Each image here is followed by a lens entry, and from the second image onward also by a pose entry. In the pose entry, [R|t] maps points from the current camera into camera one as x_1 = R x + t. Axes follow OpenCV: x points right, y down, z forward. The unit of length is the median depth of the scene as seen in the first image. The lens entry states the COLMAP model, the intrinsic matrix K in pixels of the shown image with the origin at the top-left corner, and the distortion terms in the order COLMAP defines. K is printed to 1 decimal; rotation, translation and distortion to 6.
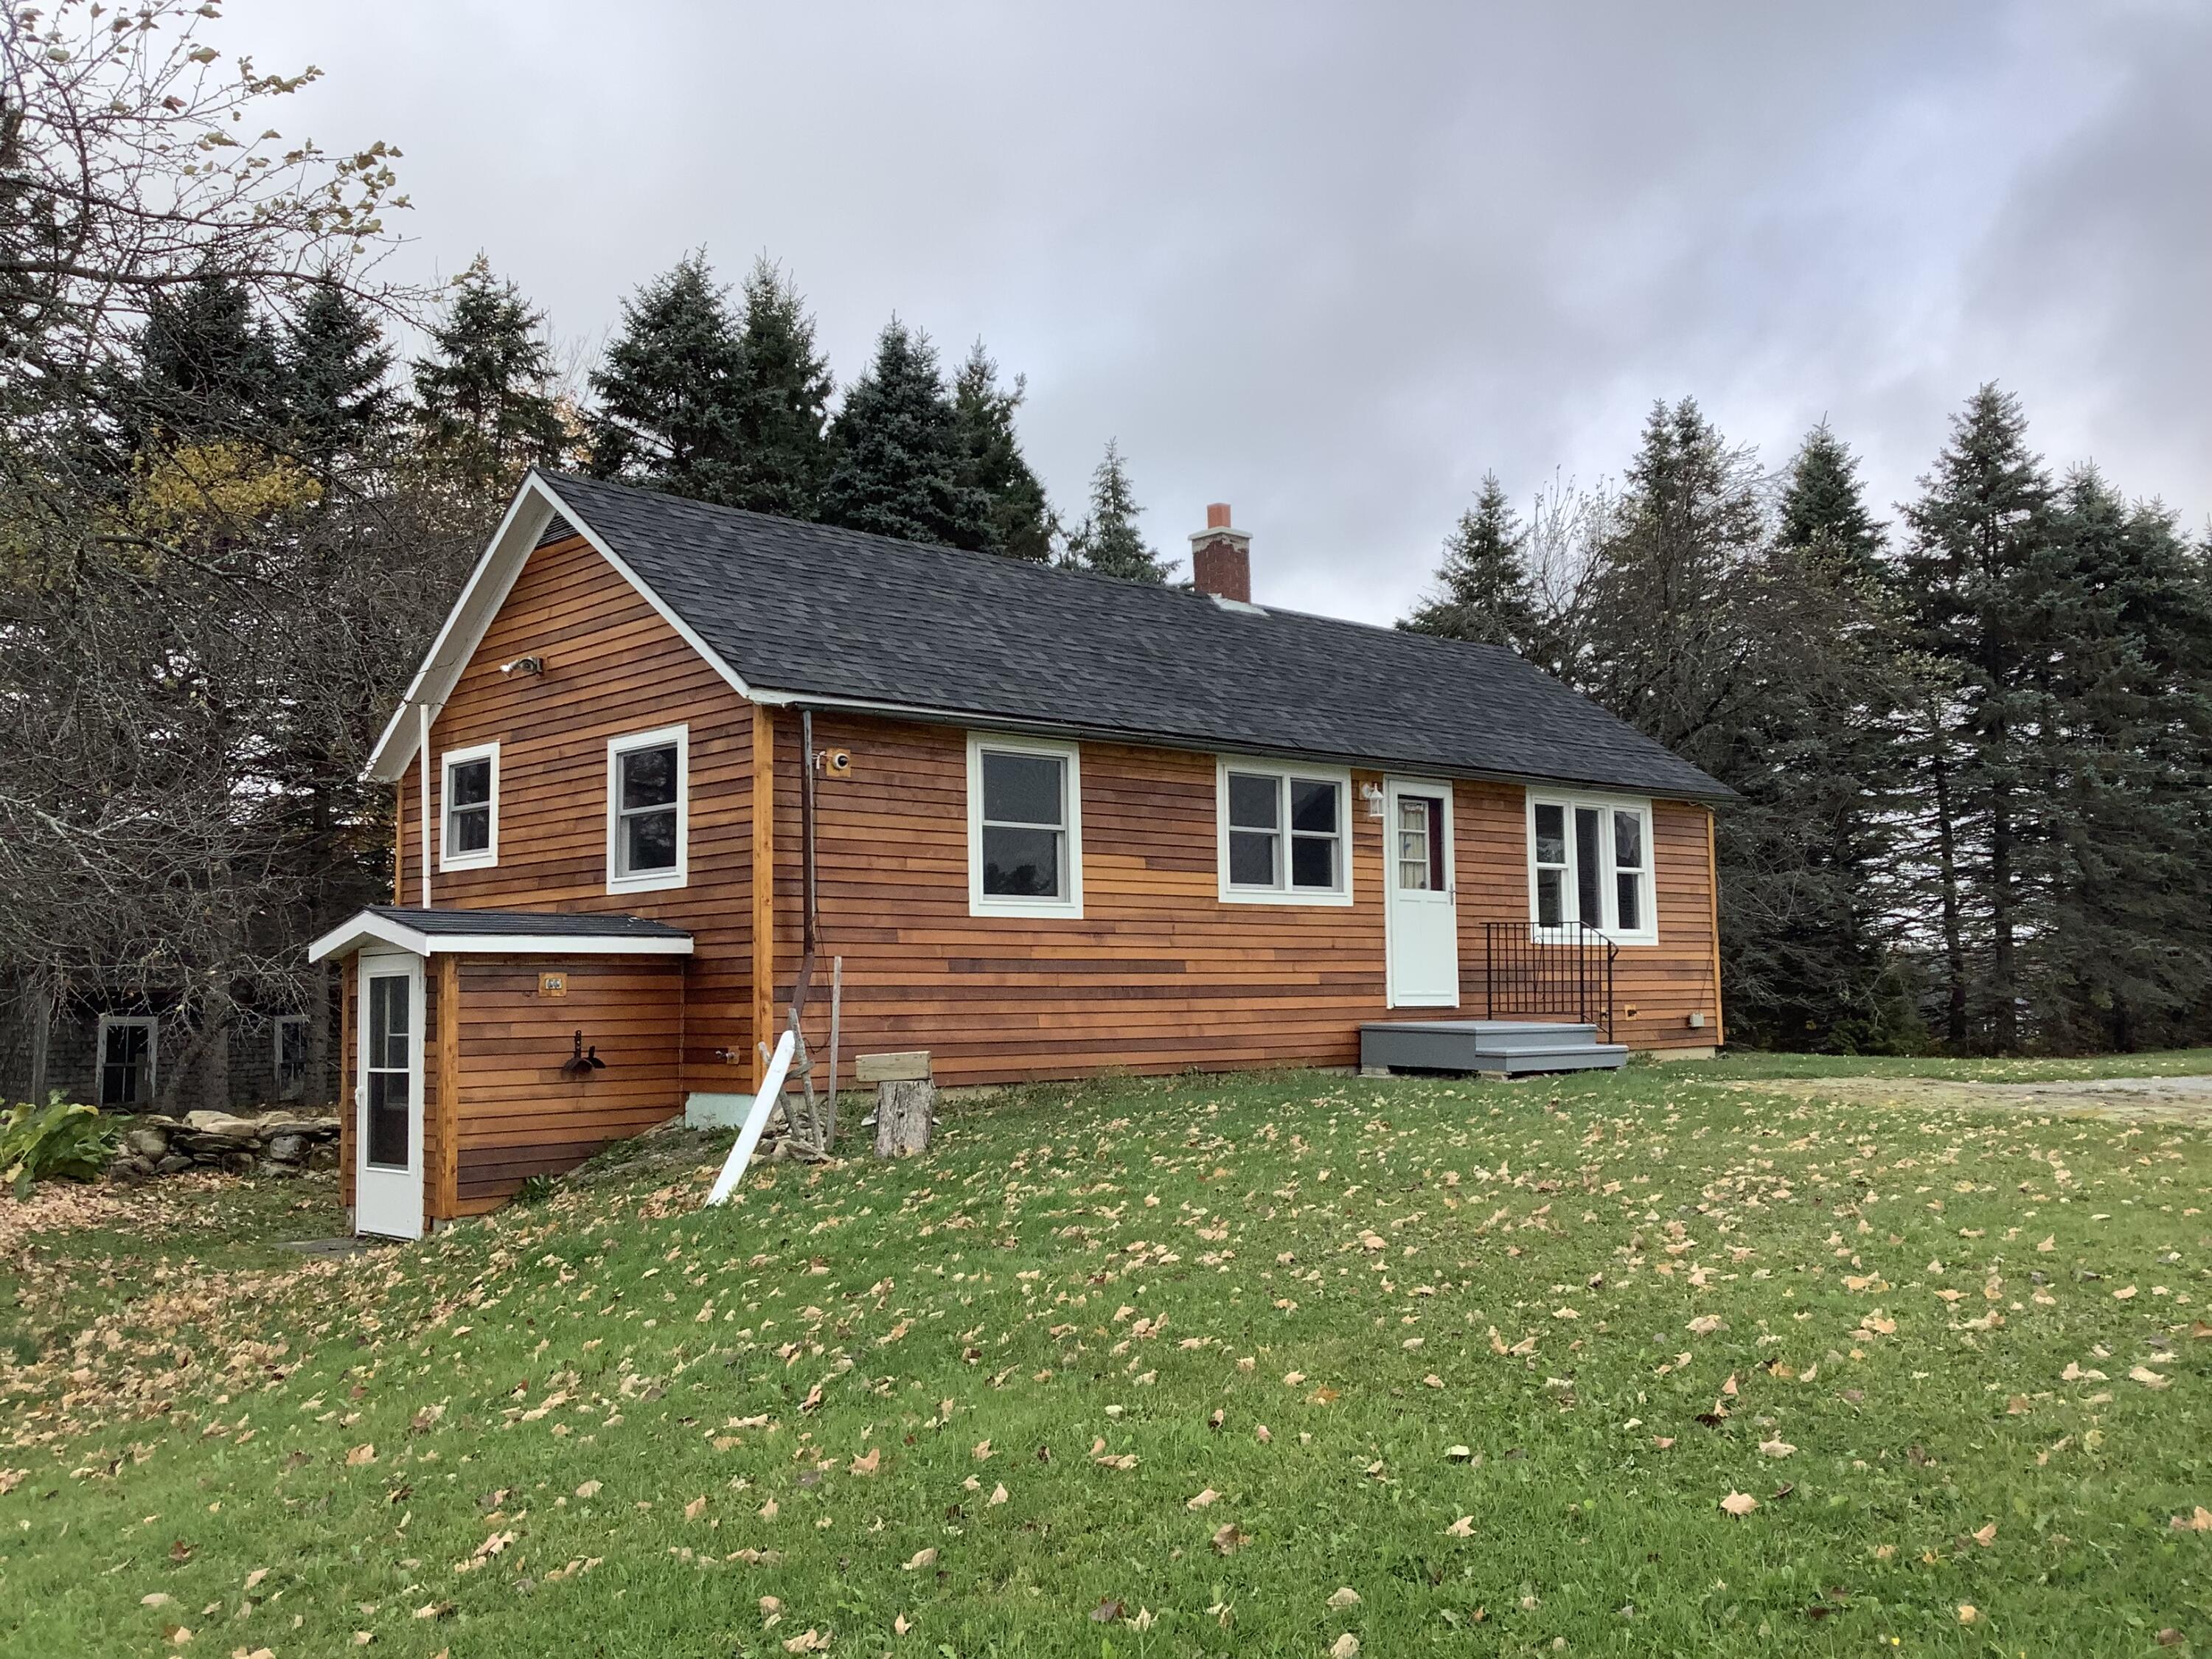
lens RADIAL K [[2000.1, 0, 1112.4], [0, 2000.1, 840.5], [0, 0, 1]] dist [0.146858, -0.328065]
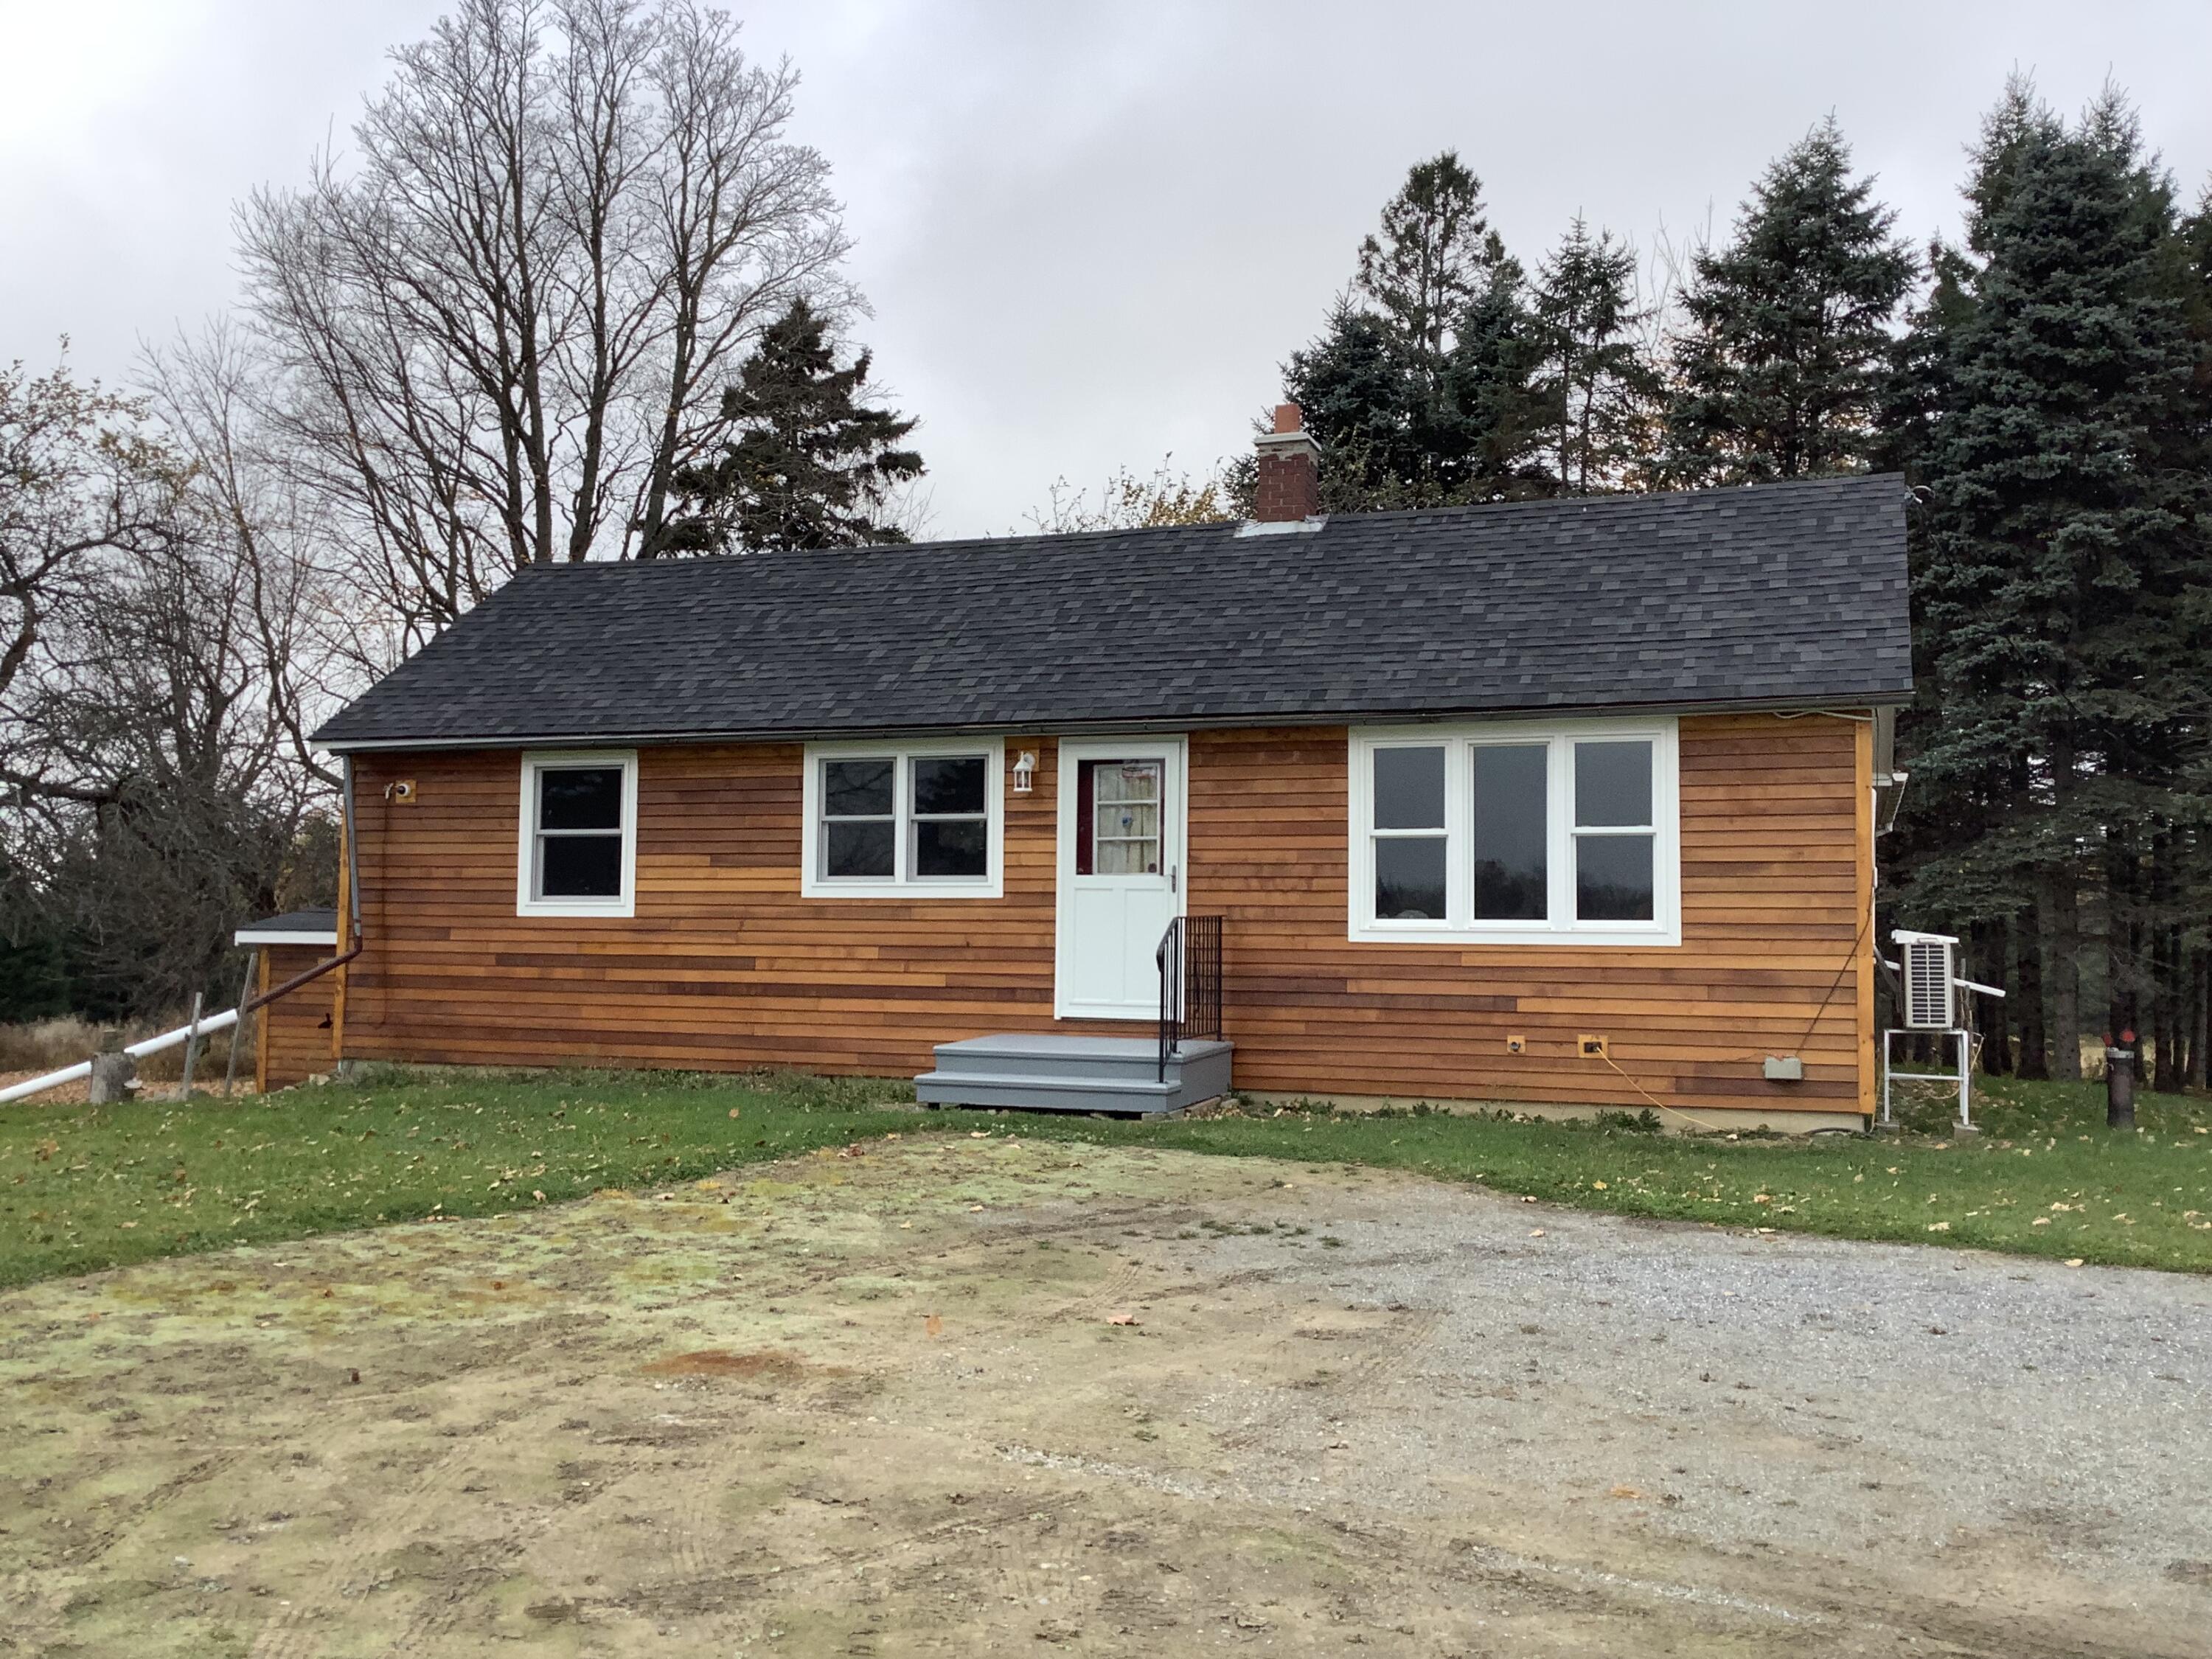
lens RADIAL K [[2000.1, 0, 1112.4], [0, 2000.1, 840.5], [0, 0, 1]] dist [0.146858, -0.328065]
pose [[0.439876, -0.075879, -0.894847, 0.988566], [0.026785, 0.997089, -0.071382, 0.077214], [0.897659, 0.007431, 0.440628, 0.722027]]
